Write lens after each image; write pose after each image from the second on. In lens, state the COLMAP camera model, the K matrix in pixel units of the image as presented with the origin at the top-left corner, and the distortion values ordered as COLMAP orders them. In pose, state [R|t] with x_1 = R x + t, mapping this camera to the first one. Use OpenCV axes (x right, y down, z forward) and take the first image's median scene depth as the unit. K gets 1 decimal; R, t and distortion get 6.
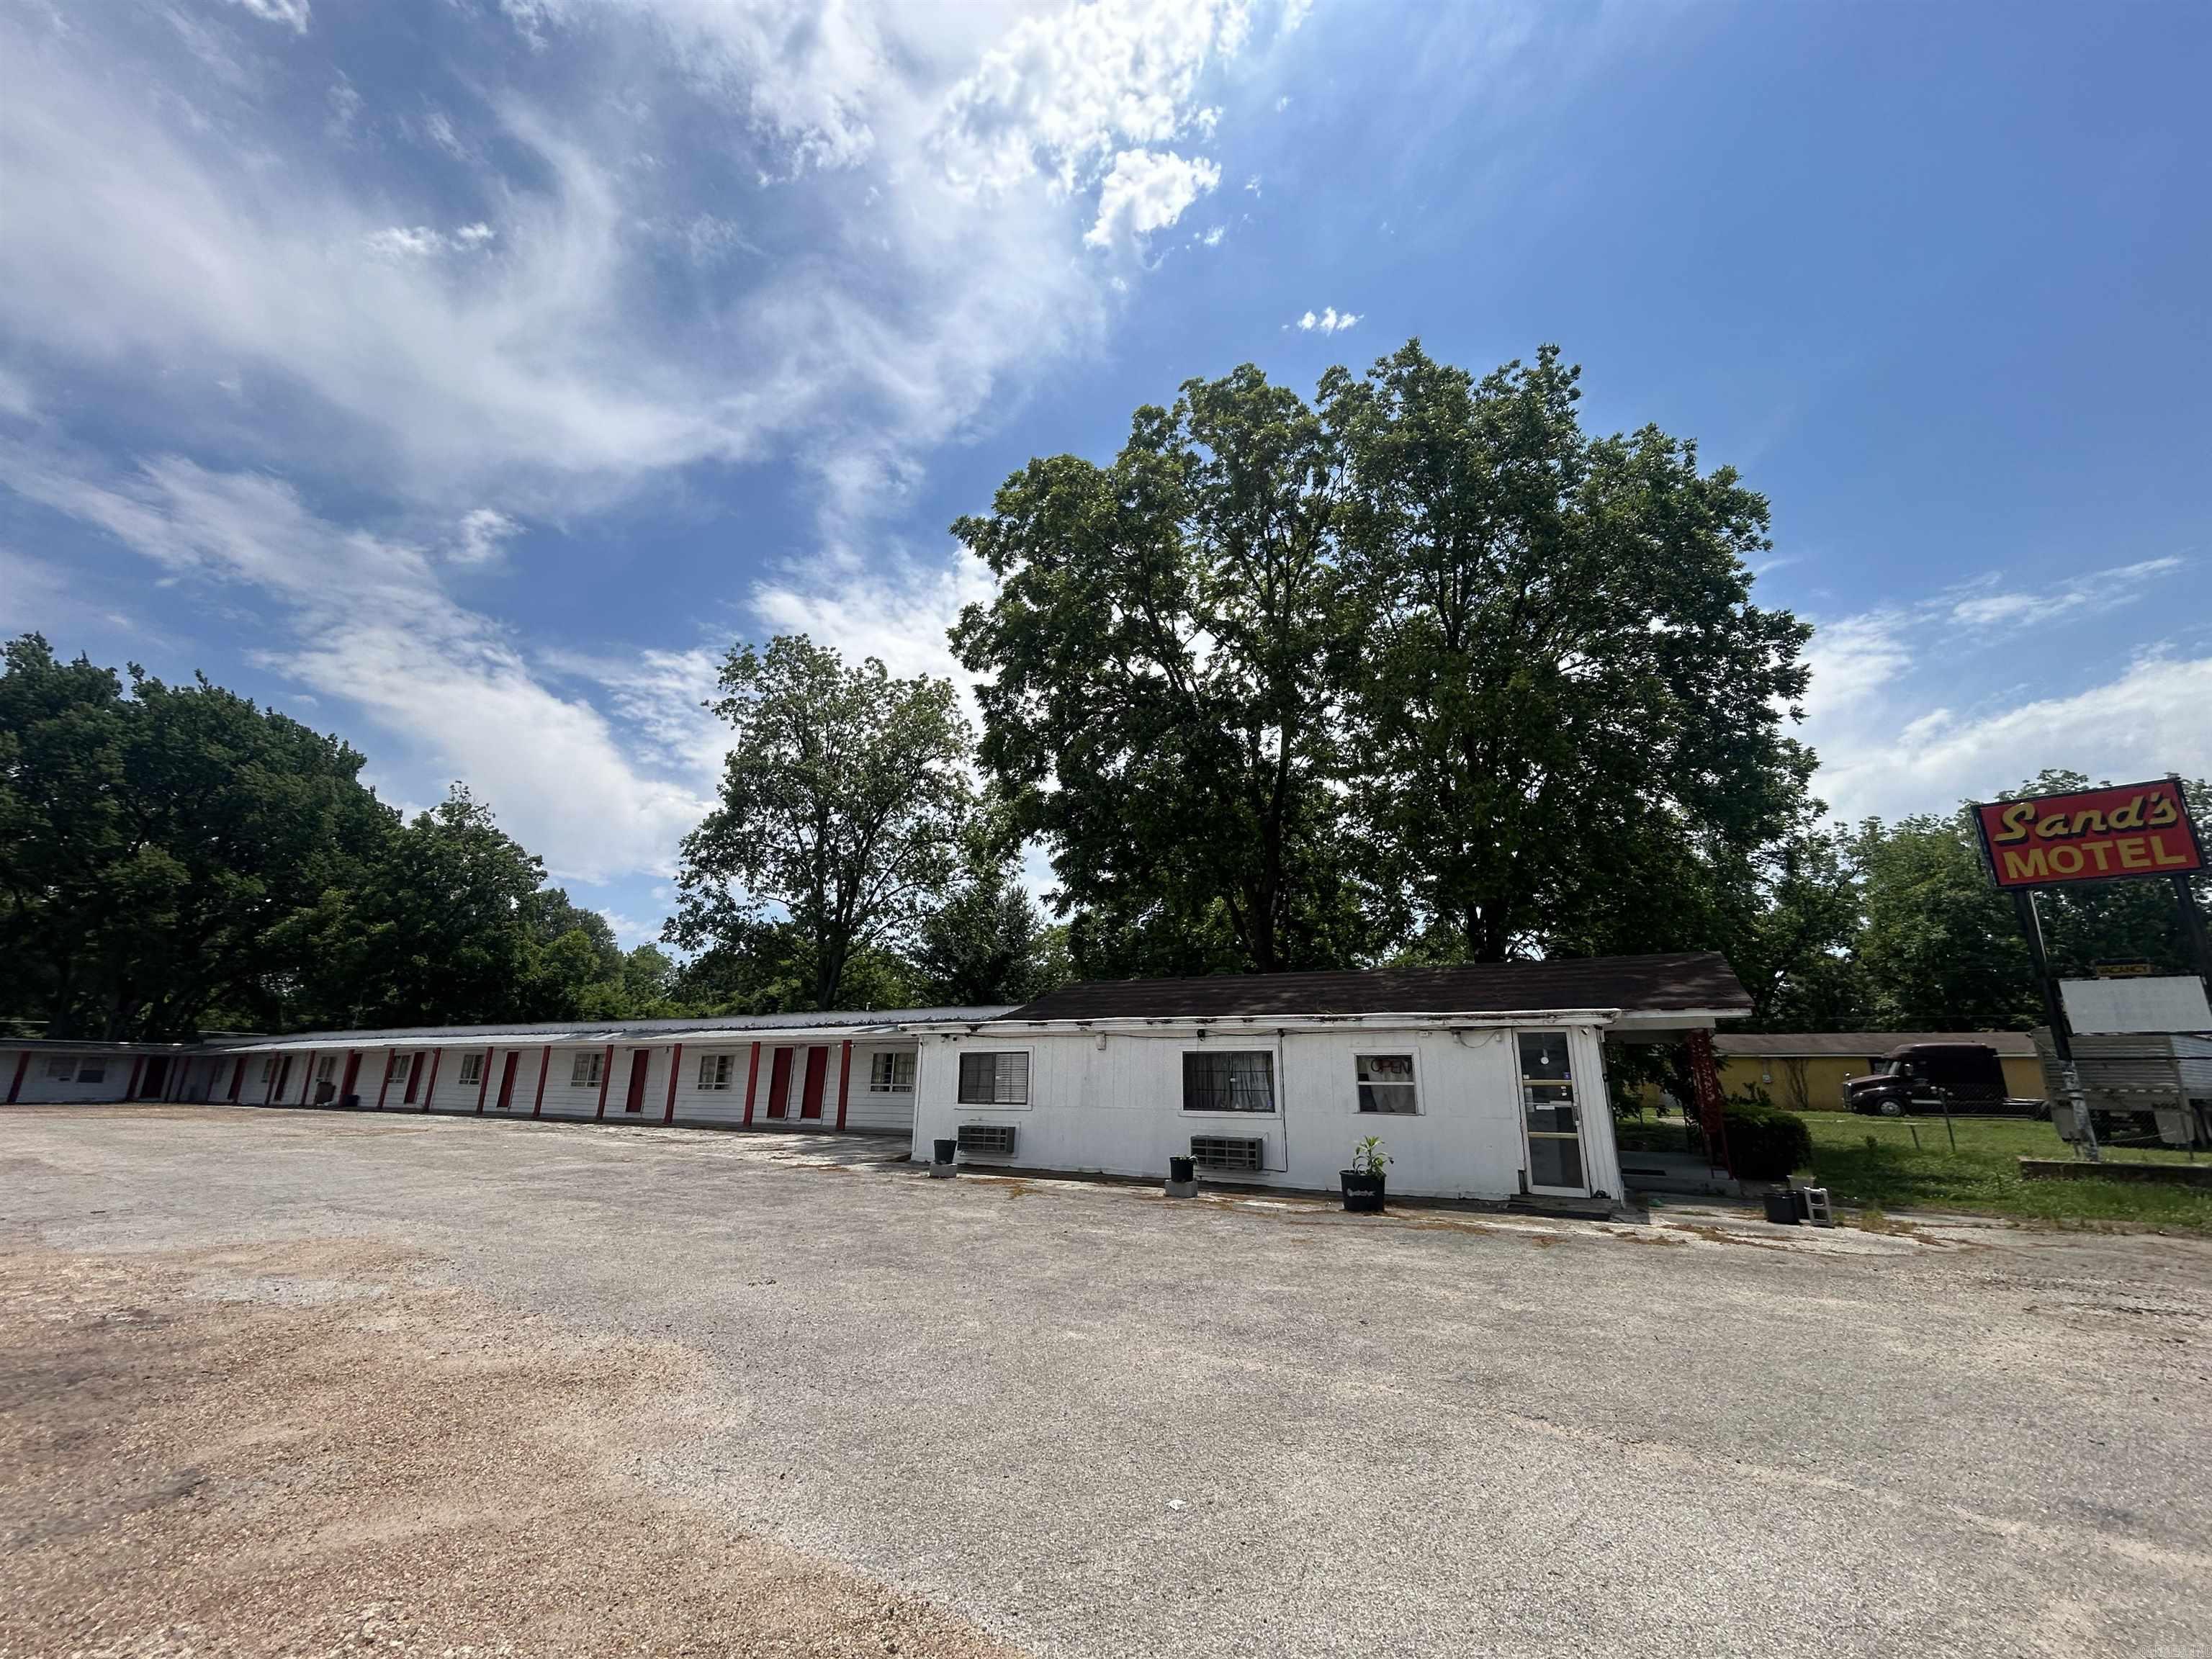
lens RADIAL K [[911.6, 0, 1106.0], [0, 911.6, 829.5], [0, 0, 1]] dist [0.000986, 0.000137]
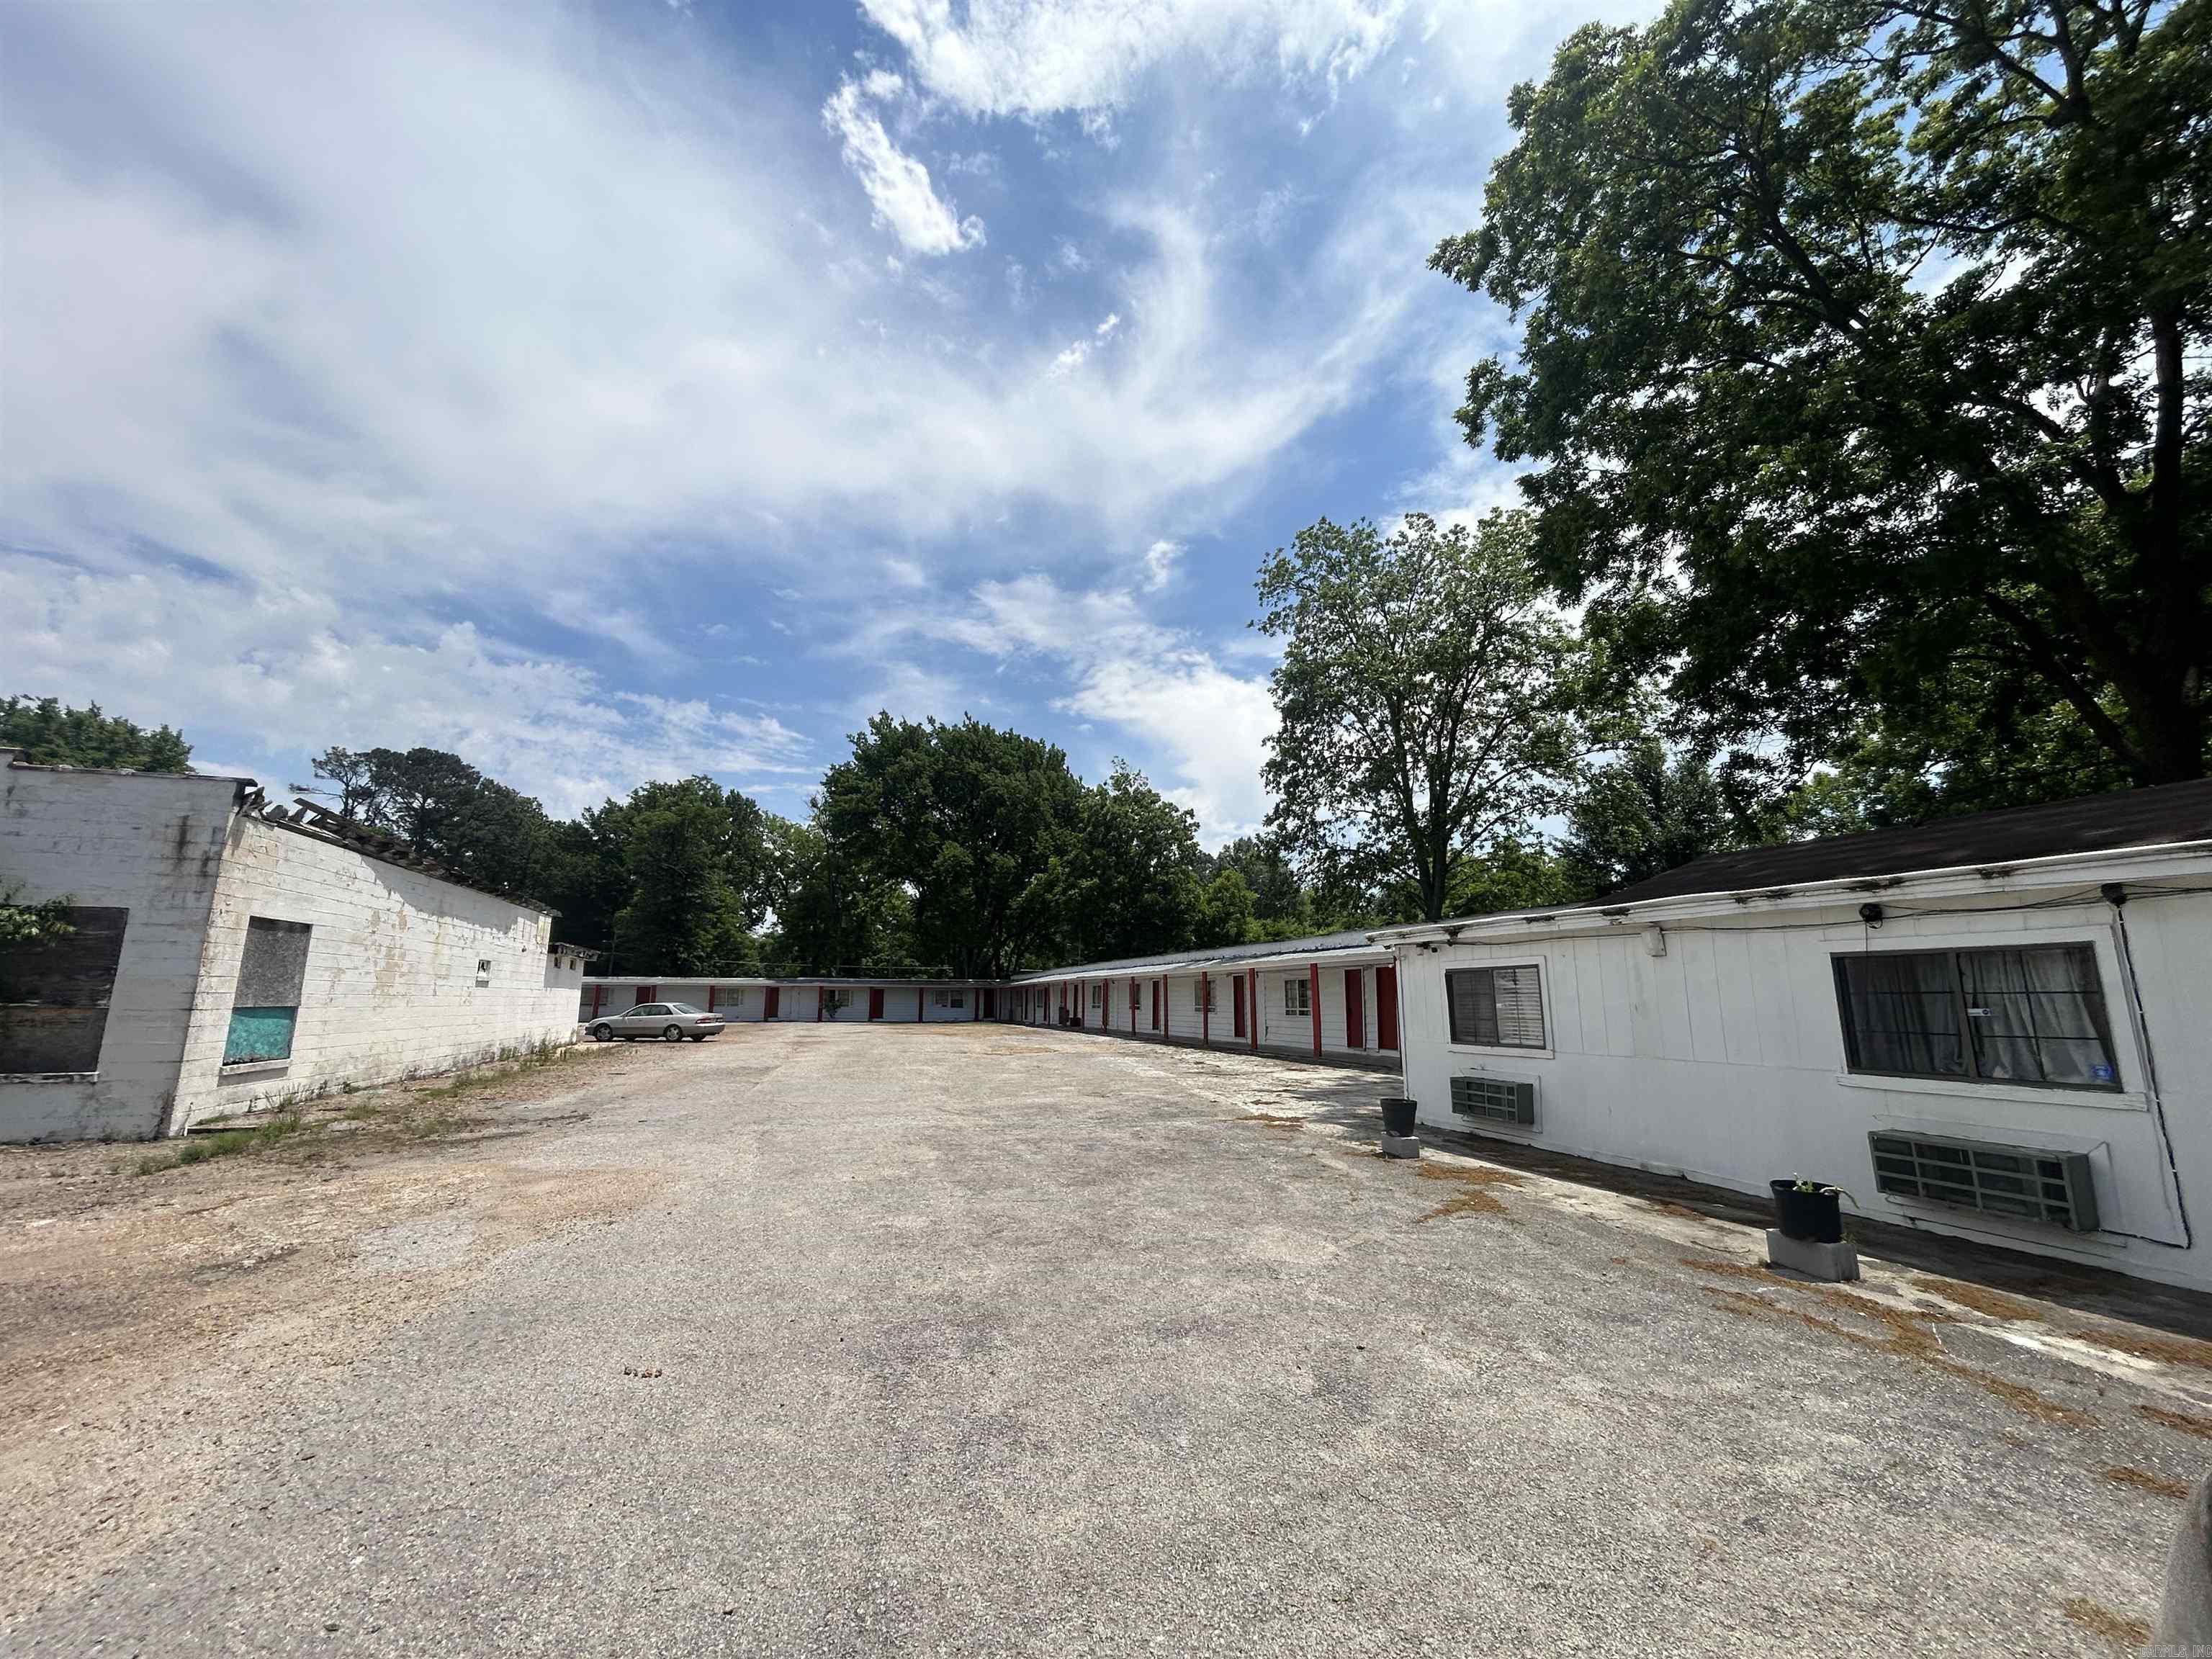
lens RADIAL K [[893.9, 0, 1098.7], [0, 893.9, 823.2], [0, 0, 1]] dist [0.000518, 0.000614]
pose [[0.729587, -0.140258, -0.669351, 0.042237], [0.187449, 0.982273, -0.001511, 0.034650], [0.657698, -0.124367, 0.742944, 0.133703]]
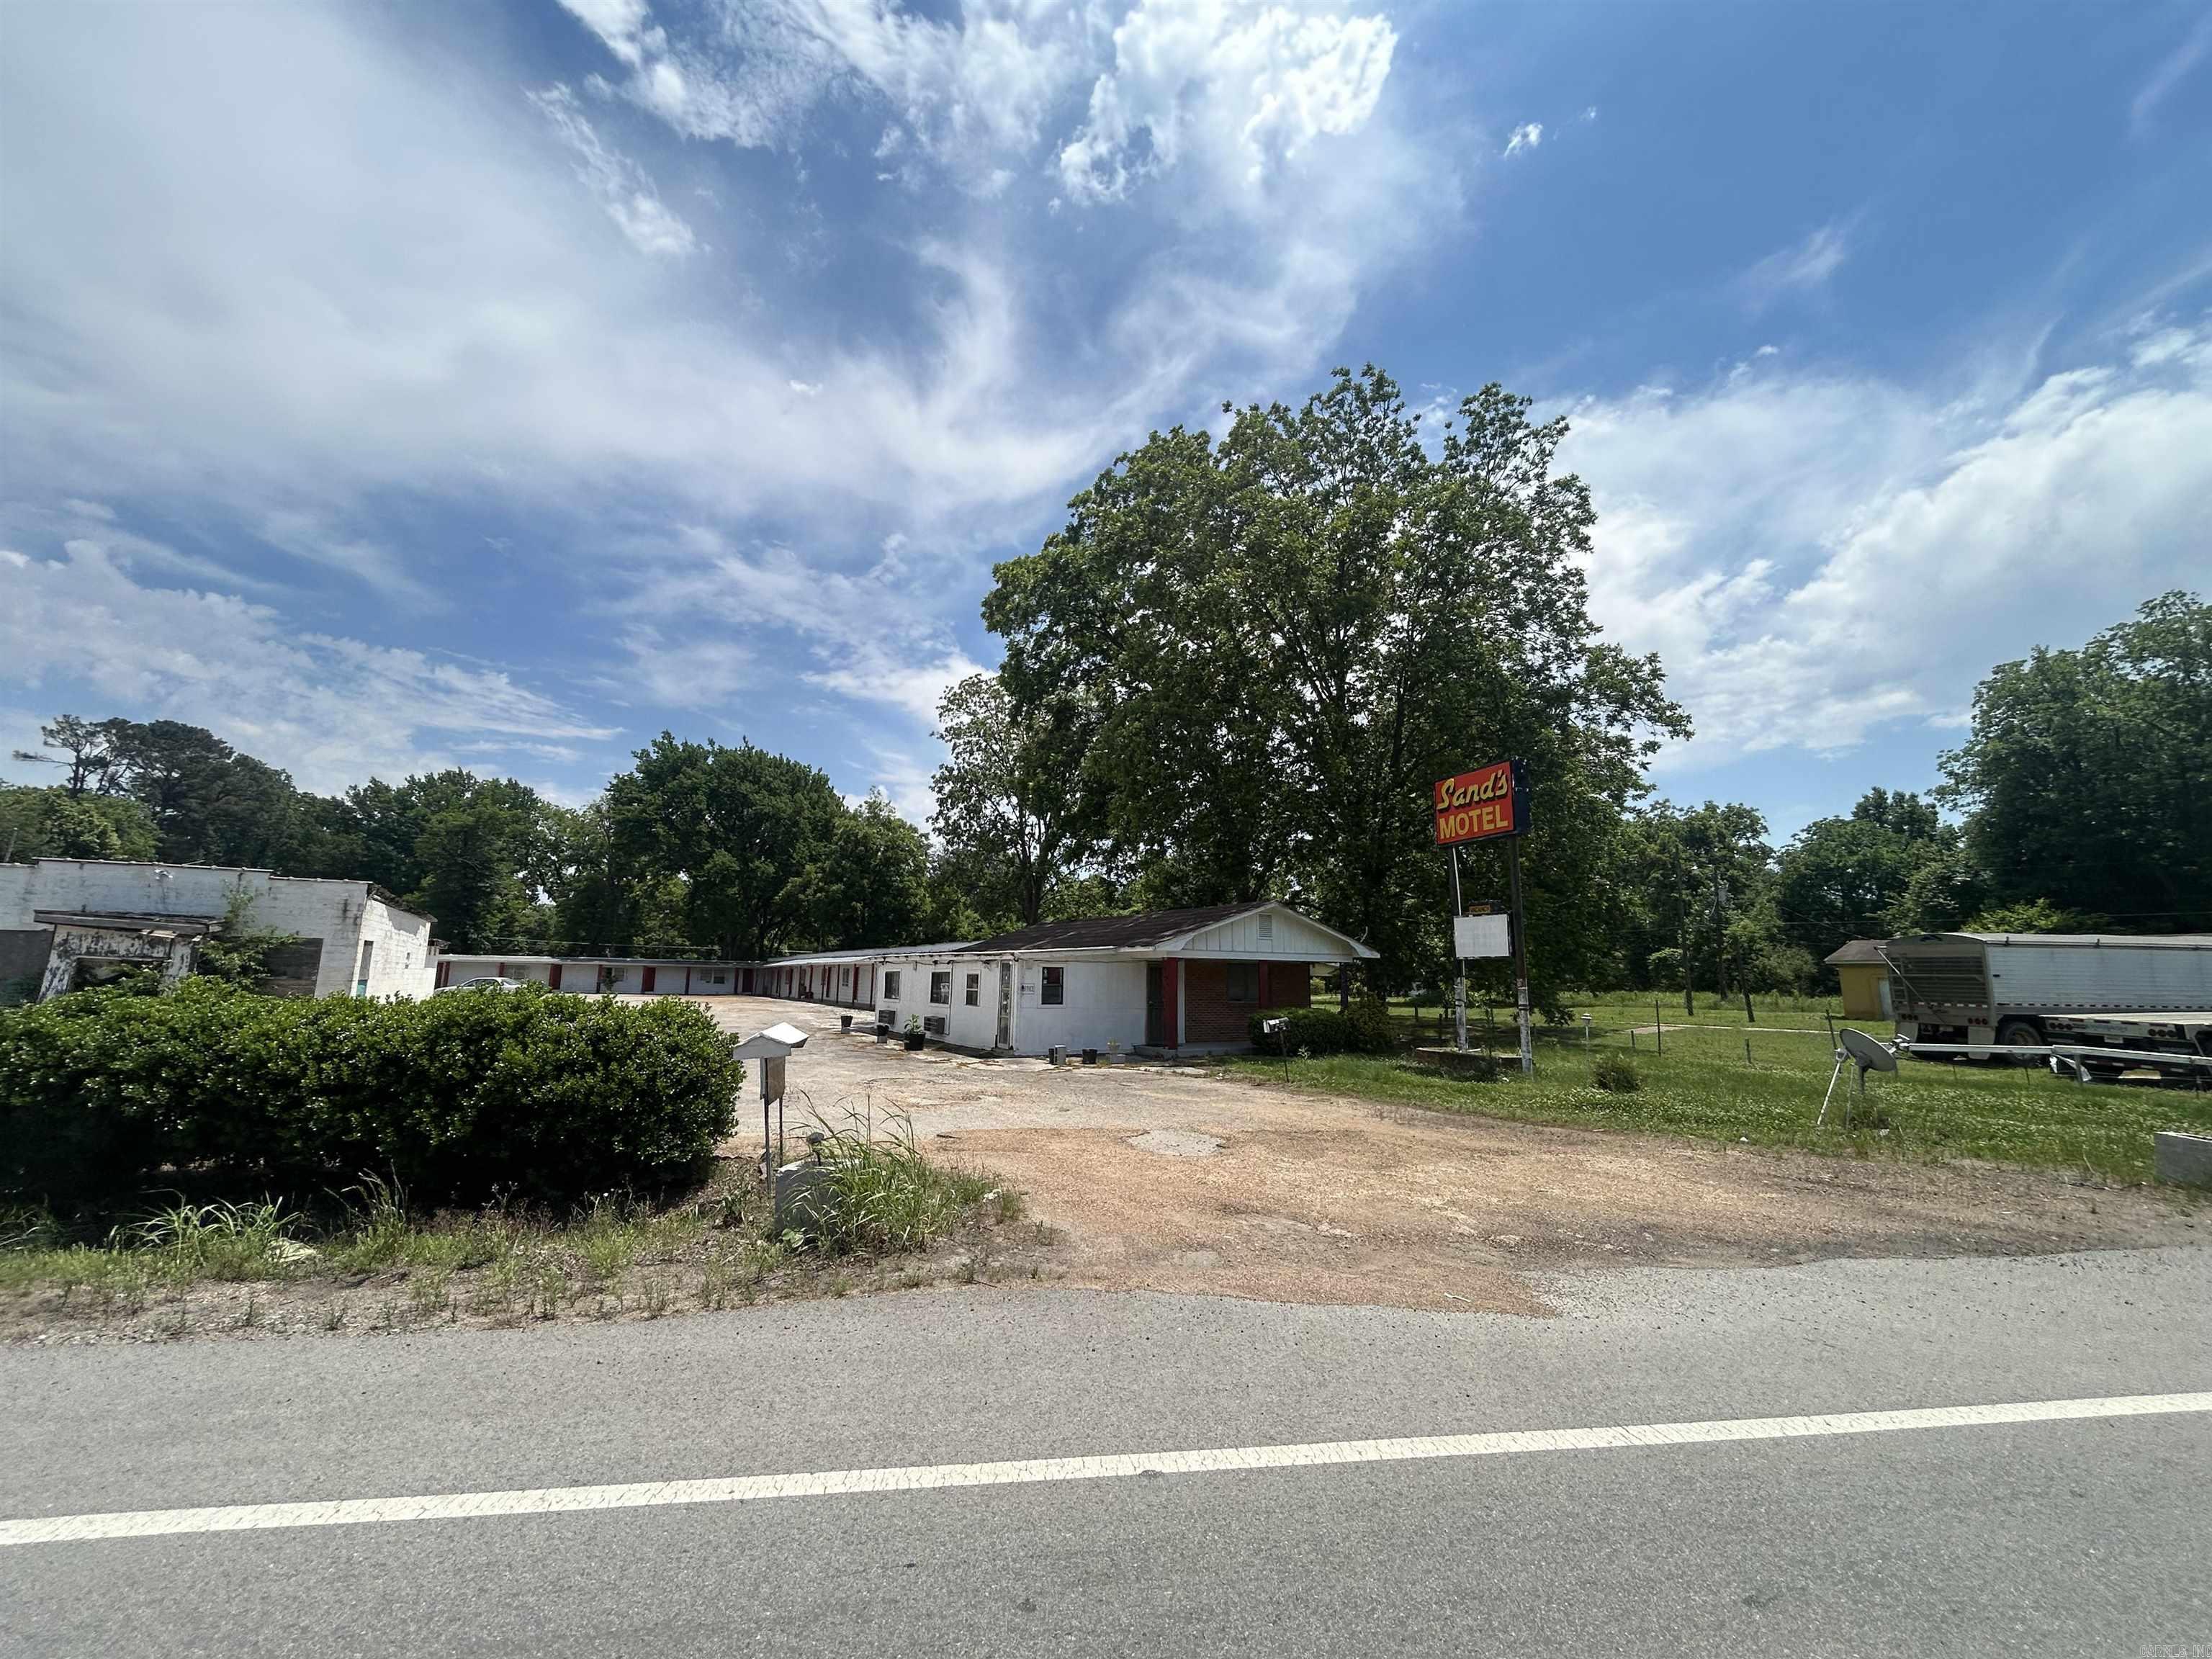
lens RADIAL K [[895.1, 0, 1110.6], [0, 895.1, 815.9], [0, 0, 1]] dist [0.000552, 0.000444]
pose [[0.869441, -0.085760, -0.486537, 0.414973], [0.125643, 0.990821, 0.049876, -0.034728], [0.477794, -0.104494, 0.872235, -0.112738]]
